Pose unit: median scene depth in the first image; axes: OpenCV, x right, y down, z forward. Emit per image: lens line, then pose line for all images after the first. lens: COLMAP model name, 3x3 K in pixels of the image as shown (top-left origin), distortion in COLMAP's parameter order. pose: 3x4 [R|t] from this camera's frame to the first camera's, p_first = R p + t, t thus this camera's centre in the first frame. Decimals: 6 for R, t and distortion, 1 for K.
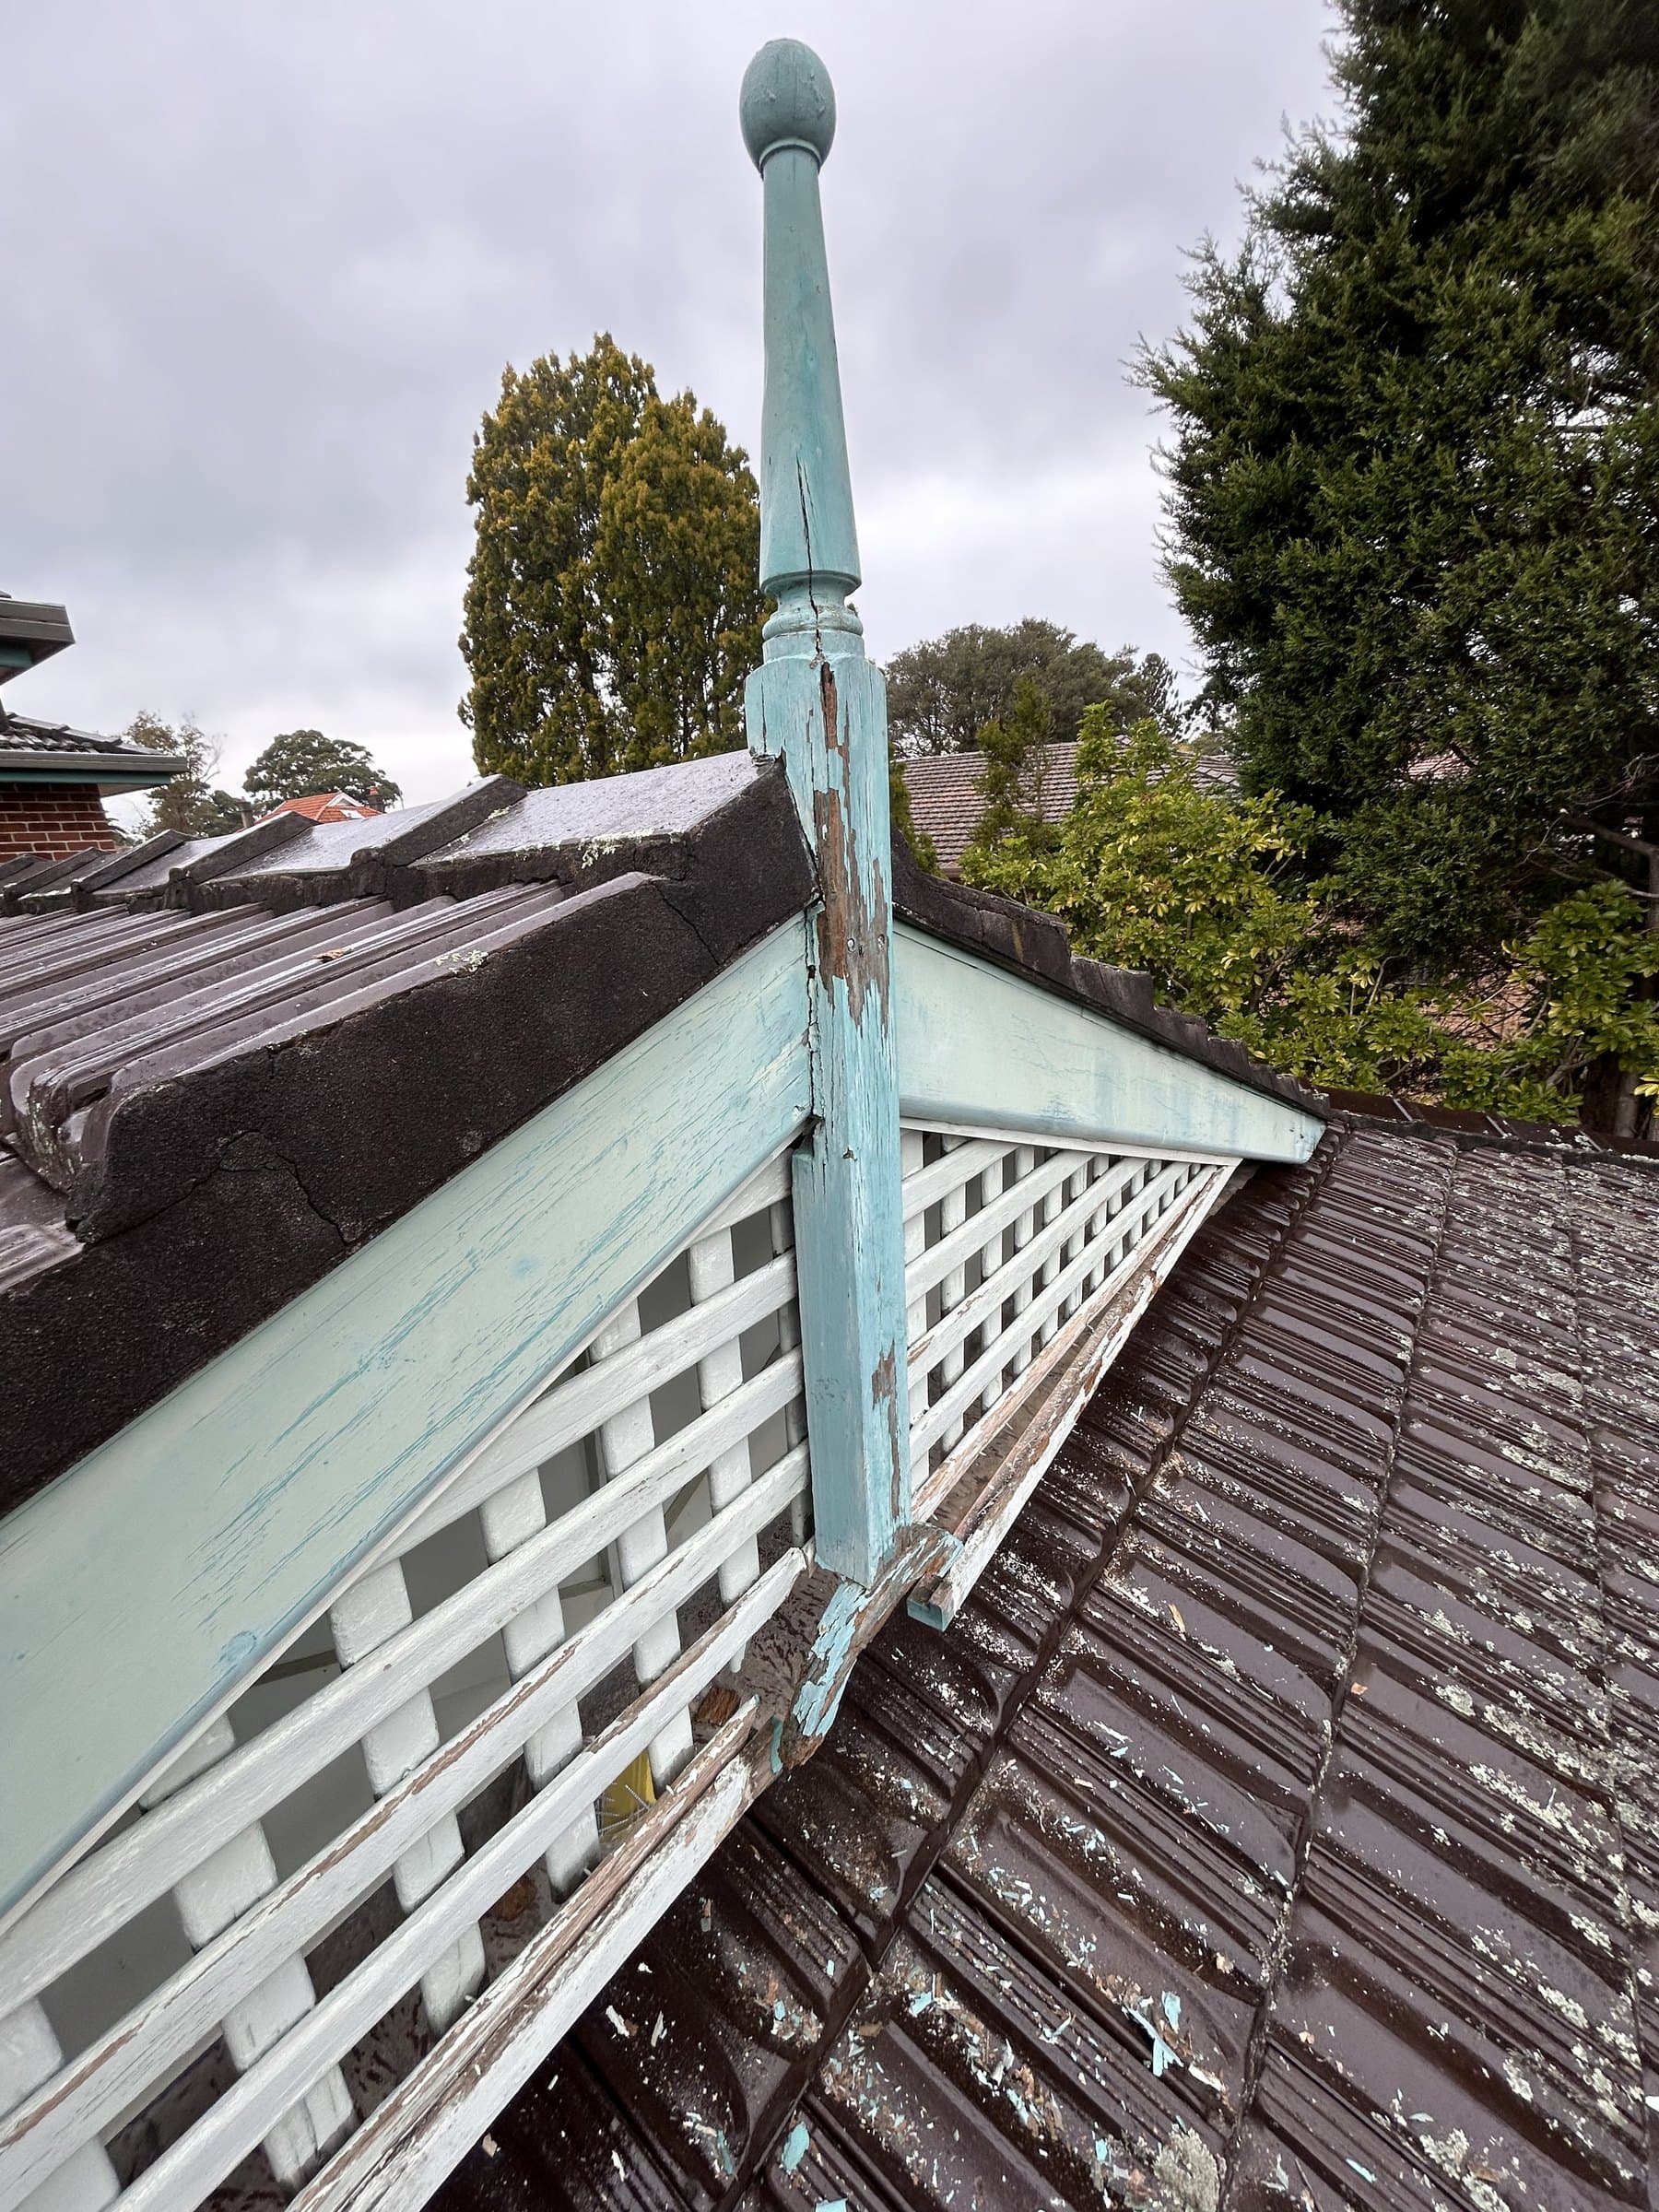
lens RADIAL K [[894.3, 0, 829.5], [0, 894.3, 1106.0], [0, 0, 1]] dist [-0.016870, 0.009632]
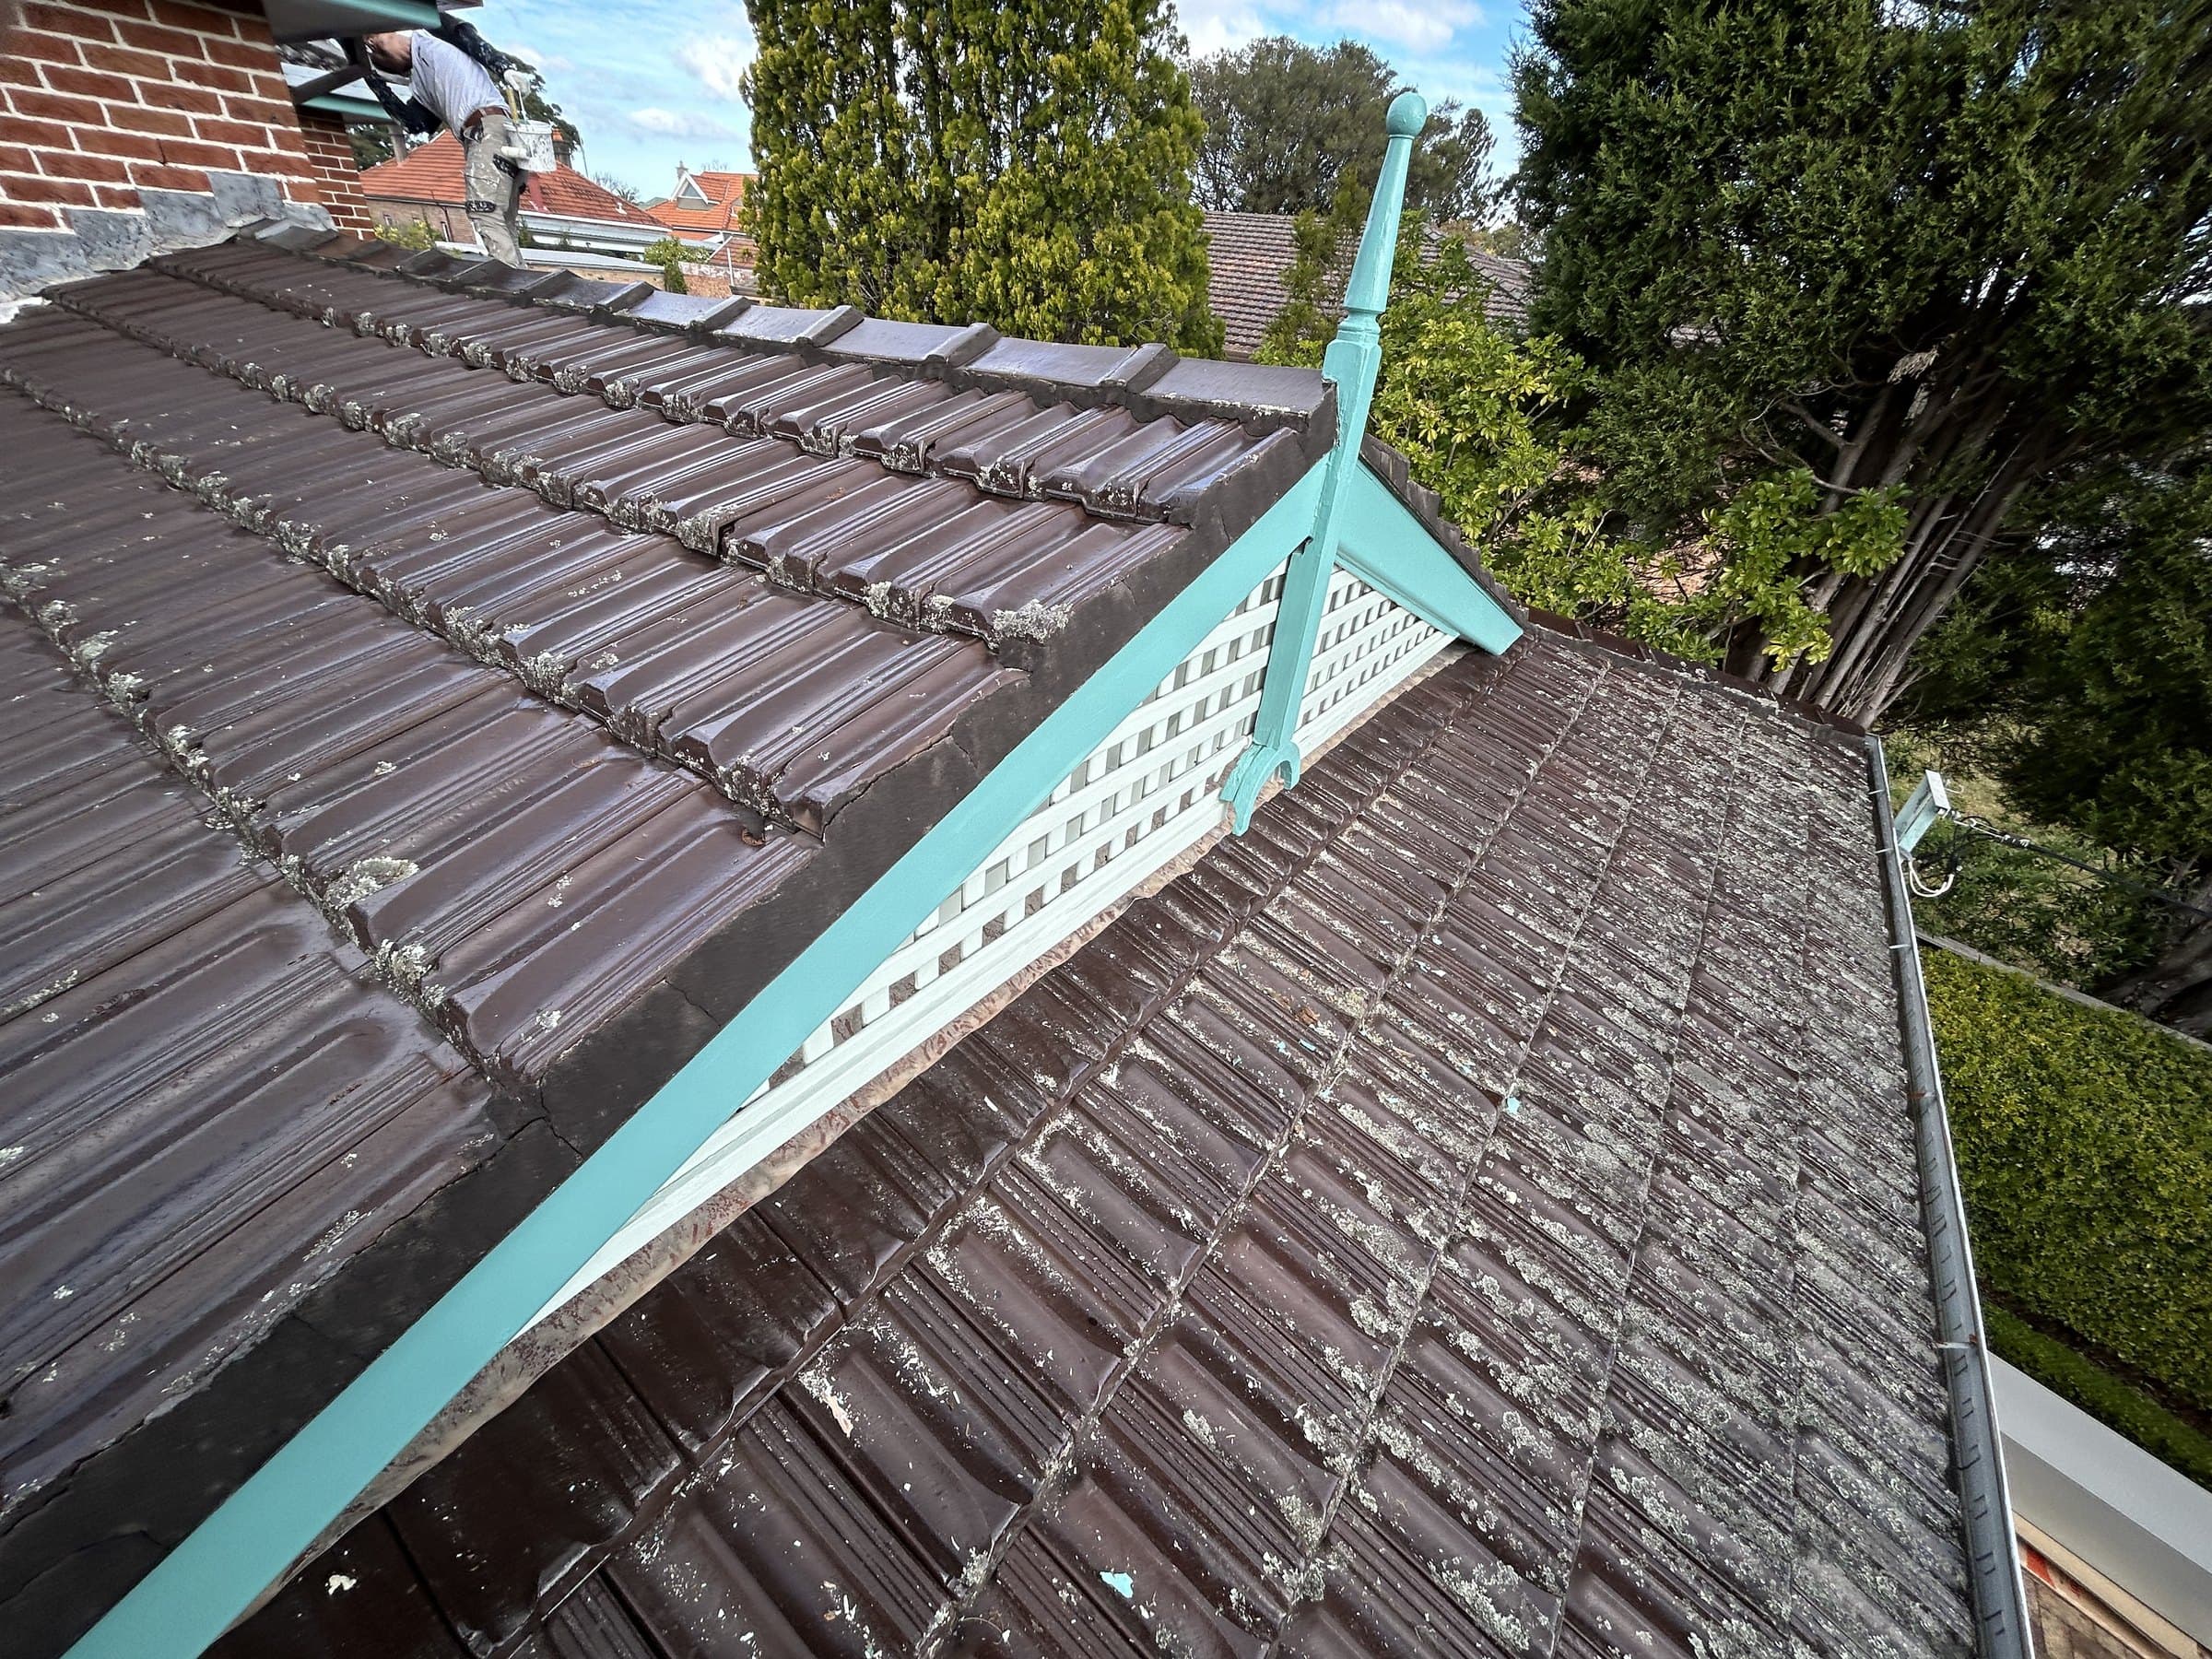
lens RADIAL K [[894.3, 0, 1097.1], [0, 894.3, 840.0], [0, 0, 1]] dist [-0.016870, 0.009632]
pose [[0.990297, 0.107372, 0.088225, -0.087582], [-0.126834, 0.957776, 0.258027, 0.029938], [-0.056794, -0.266713, 0.962101, -0.184722]]
